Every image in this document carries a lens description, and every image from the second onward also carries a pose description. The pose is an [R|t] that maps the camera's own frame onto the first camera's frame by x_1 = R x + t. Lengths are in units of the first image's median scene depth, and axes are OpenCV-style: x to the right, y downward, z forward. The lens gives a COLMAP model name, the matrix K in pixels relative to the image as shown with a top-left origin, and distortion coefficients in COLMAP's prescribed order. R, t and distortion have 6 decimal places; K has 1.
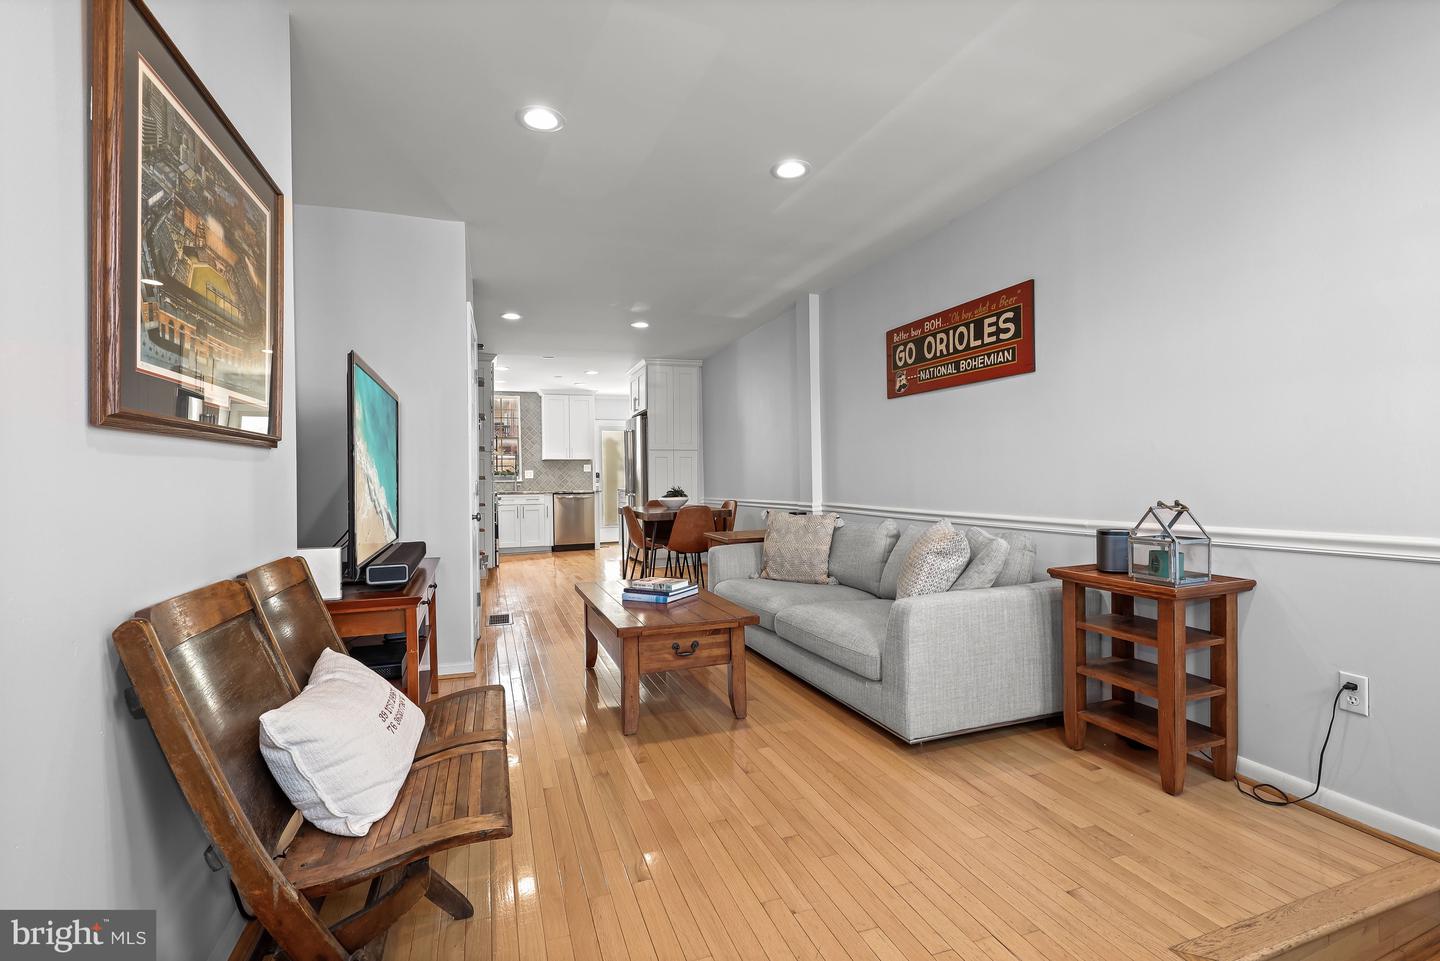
lens RADIAL K [[669.9, 0, 730.4], [0, 669.9, 481.5], [0, 0, 1]] dist [-0.001984, 0.000296]
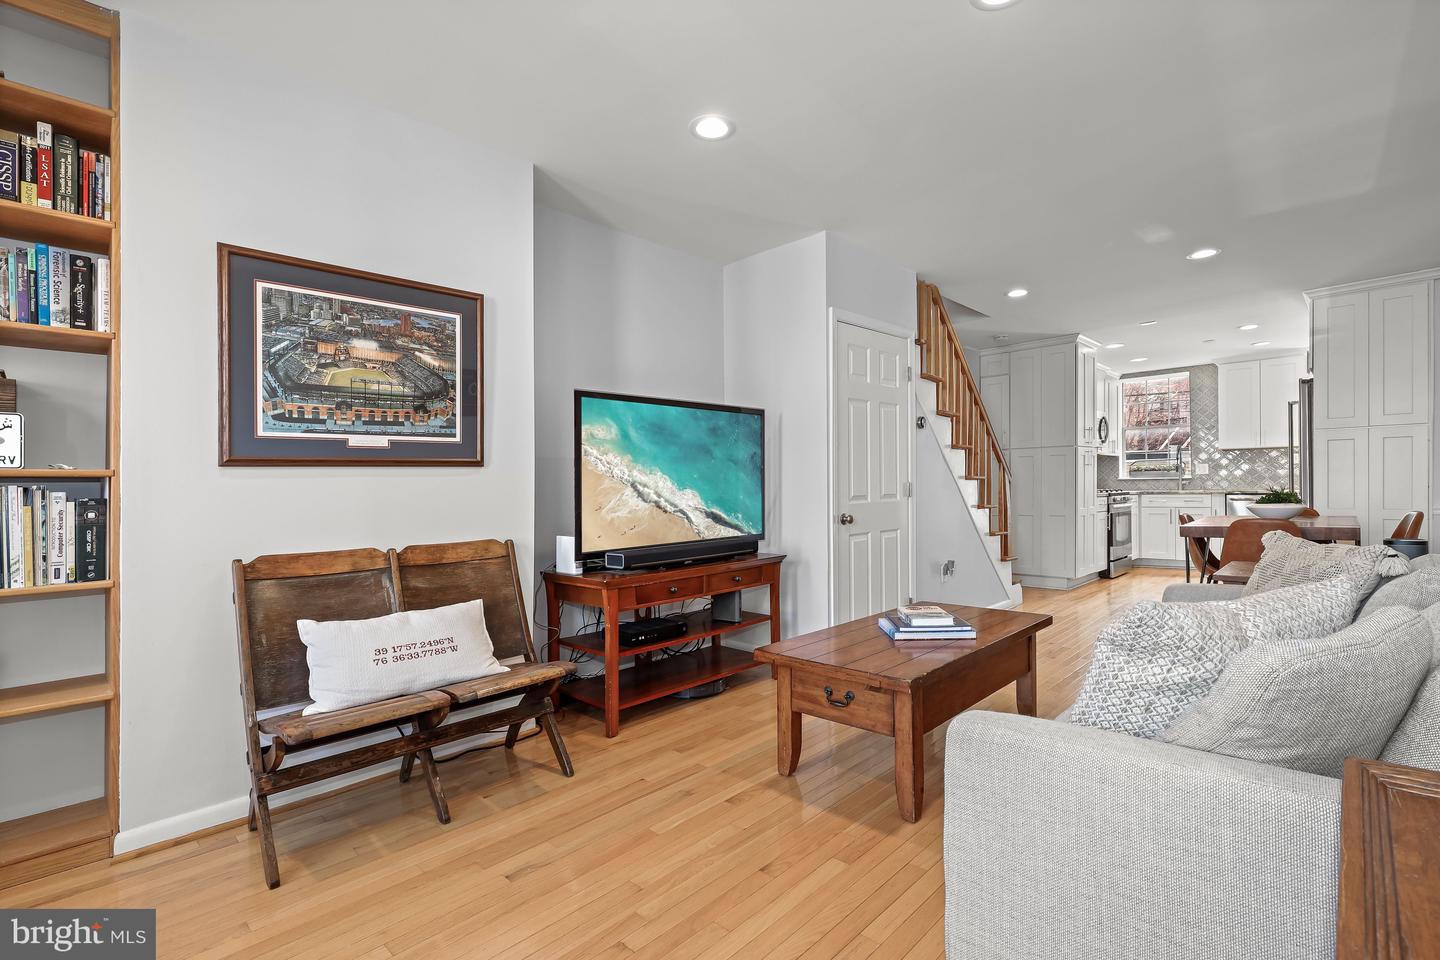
lens RADIAL K [[669.9, 0, 731.3], [0, 669.9, 479.9], [0, 0, 1]] dist [-0.001984, 0.000296]
pose [[0.435990, -0.001900, -0.899950, 0.506062], [0.007742, 0.999969, 0.001639, -0.009763], [0.899918, -0.007682, 0.435991, 0.459380]]
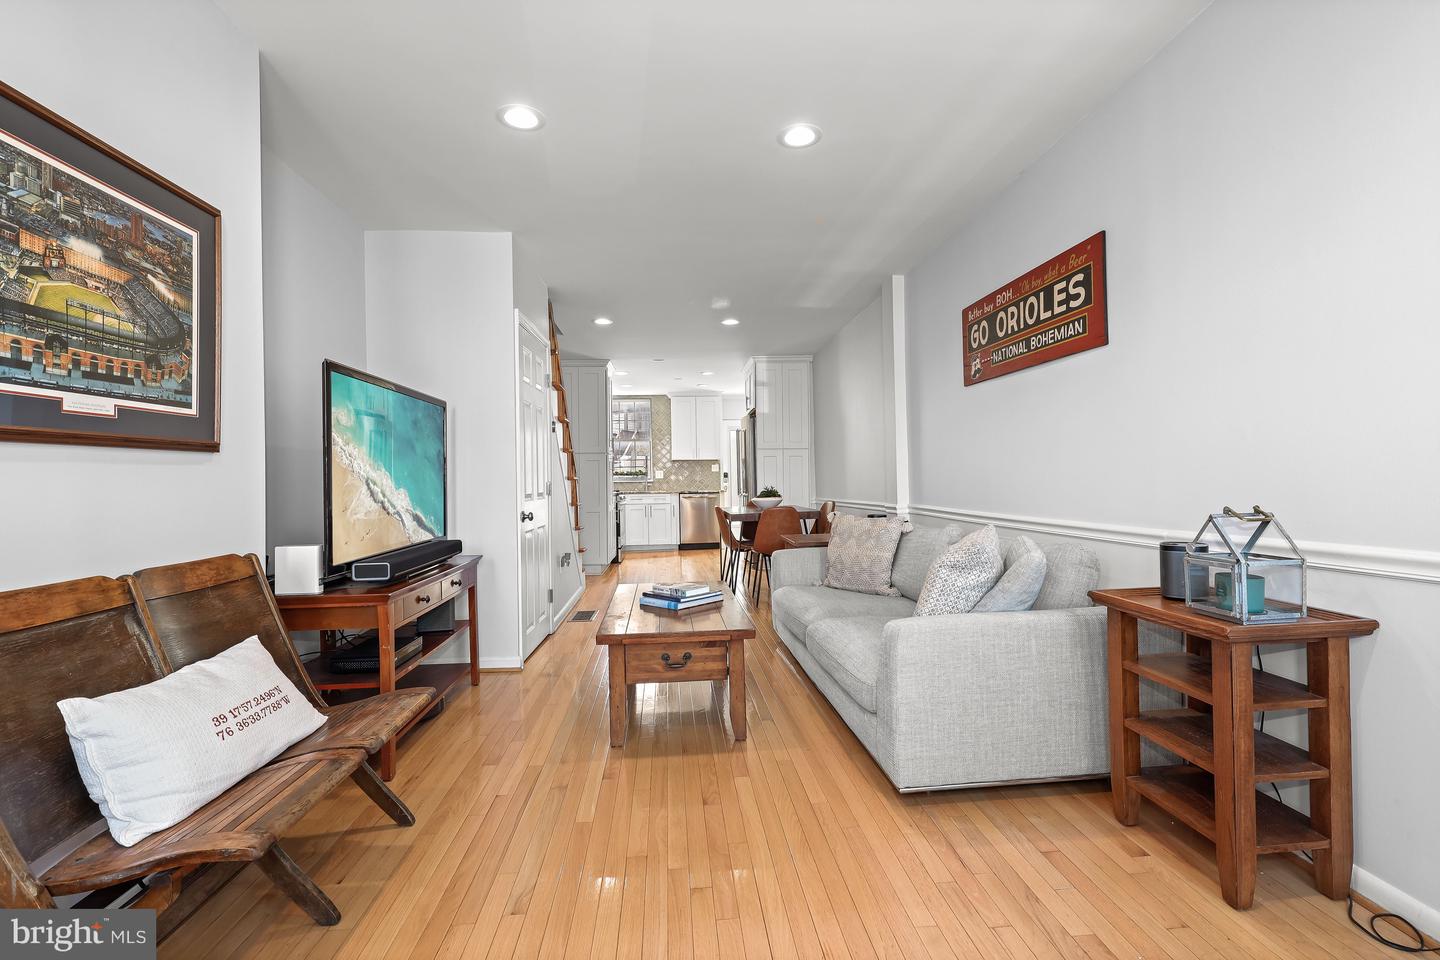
lens RADIAL K [[669.9, 0, 728.8], [0, 669.9, 480.6], [0, 0, 1]] dist [-0.001984, 0.000296]
pose [[0.965192, -0.002619, -0.261530, 0.212558], [0.002544, 0.999997, -0.000625, -0.001289], [0.261531, -0.000062, 0.965195, 0.098032]]
